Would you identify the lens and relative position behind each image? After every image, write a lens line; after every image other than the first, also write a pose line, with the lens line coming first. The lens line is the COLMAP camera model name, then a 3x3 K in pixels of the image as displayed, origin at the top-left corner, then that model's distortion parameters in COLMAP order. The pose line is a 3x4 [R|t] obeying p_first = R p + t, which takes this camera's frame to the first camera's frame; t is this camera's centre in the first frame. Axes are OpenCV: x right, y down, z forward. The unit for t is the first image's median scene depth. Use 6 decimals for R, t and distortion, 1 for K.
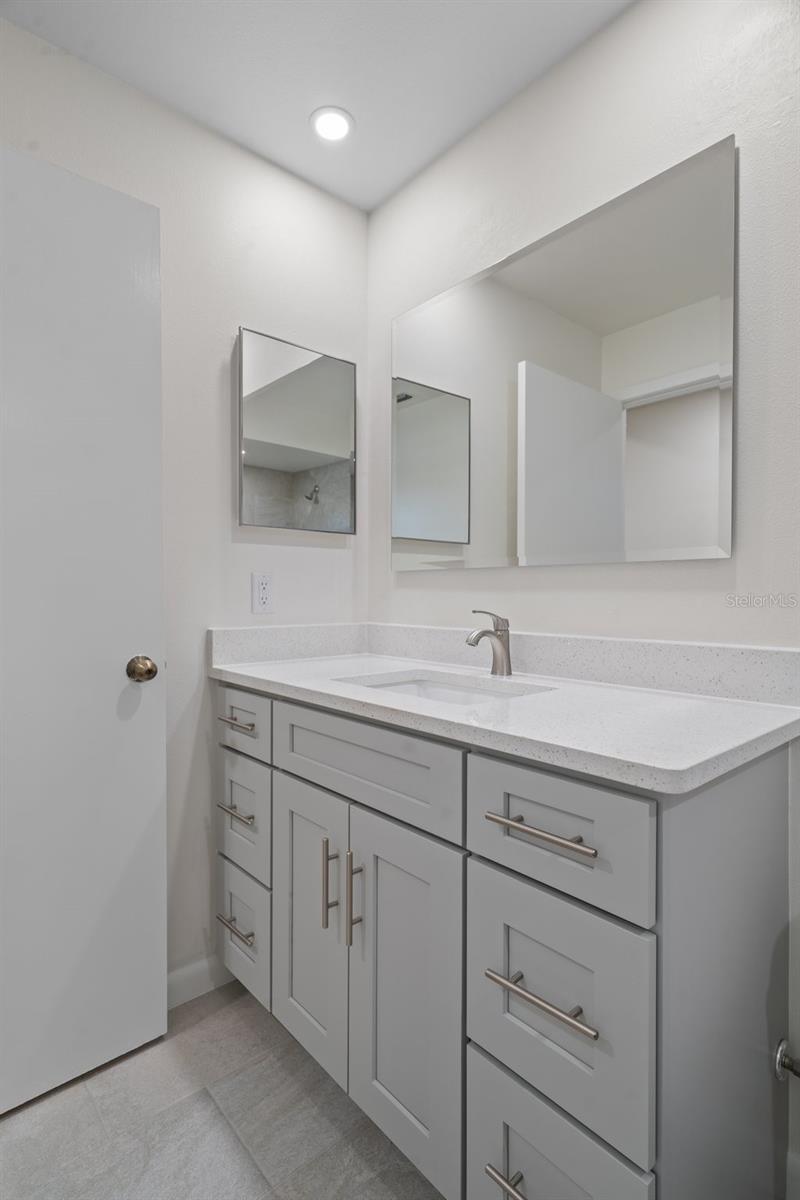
lens RADIAL K [[582.8, 0, 400.0], [0, 582.8, 600.0], [0, 0, 1]] dist [0.002487, 0.000805]
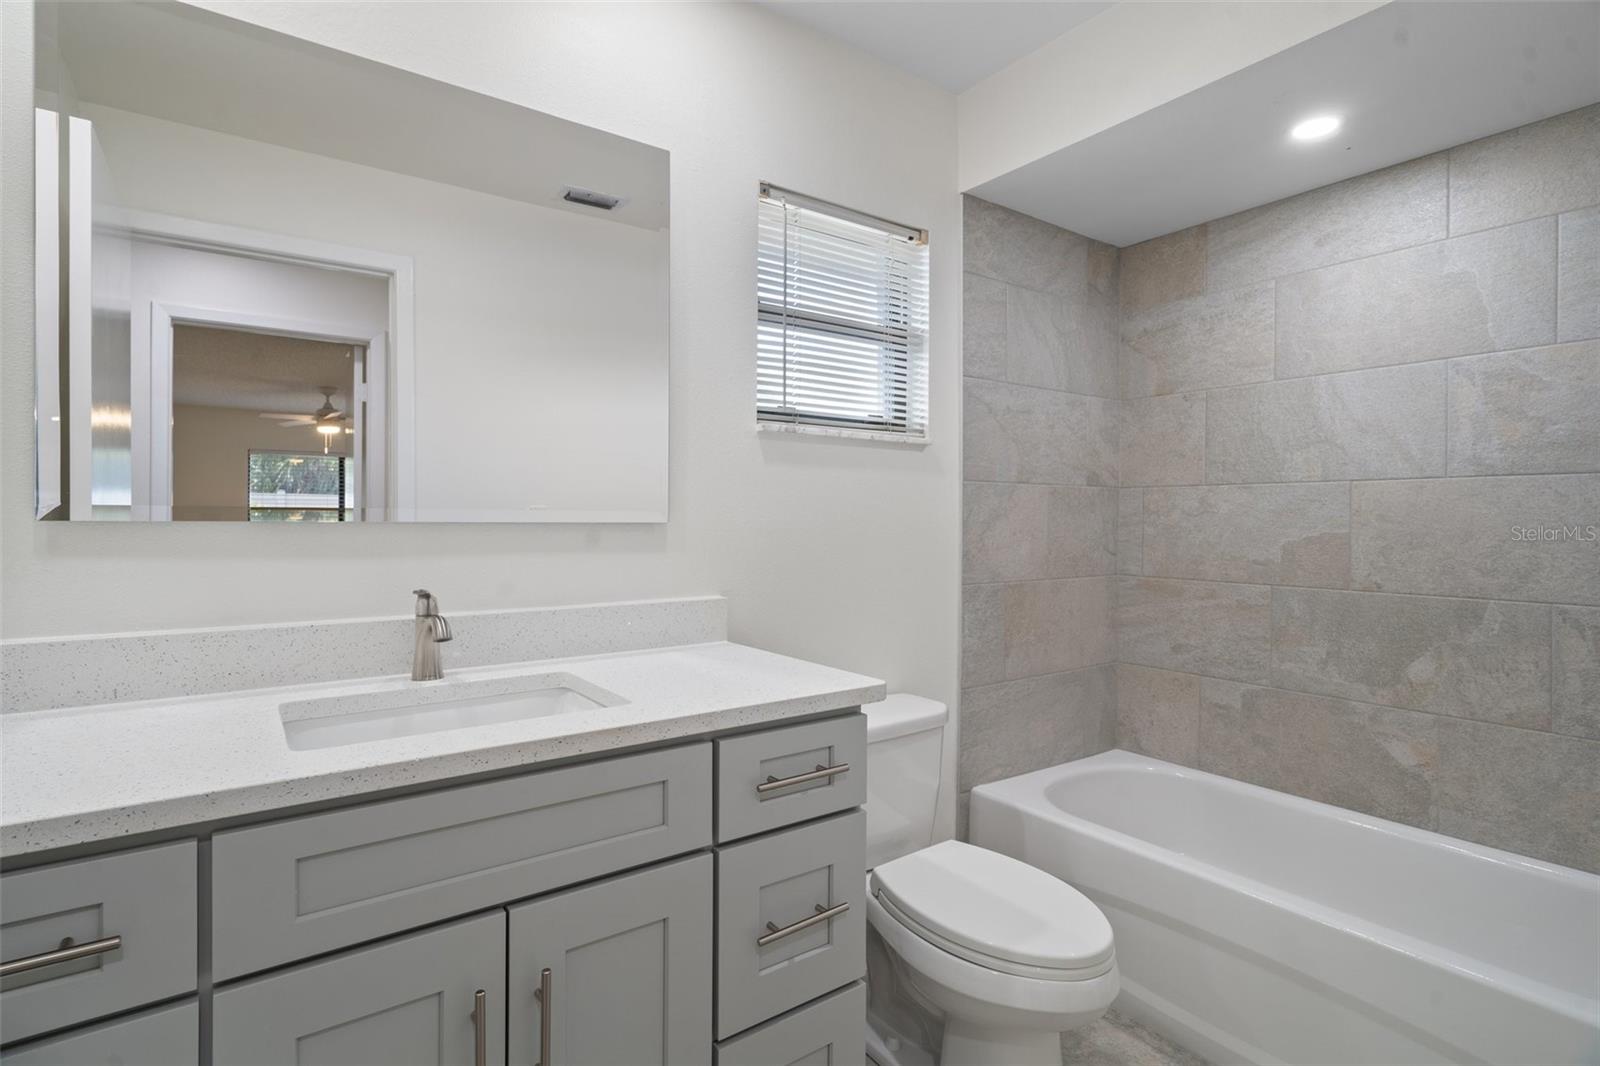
lens RADIAL K [[777.1, 0, 788.2], [0, 777.1, 528.4], [0, 0, 1]] dist [0.002487, 0.000805]
pose [[0.103200, -0.010689, 0.994603, -1.098766], [0.004466, 0.999937, 0.010283, -0.091775], [-0.994651, 0.003381, 0.103241, 0.744879]]
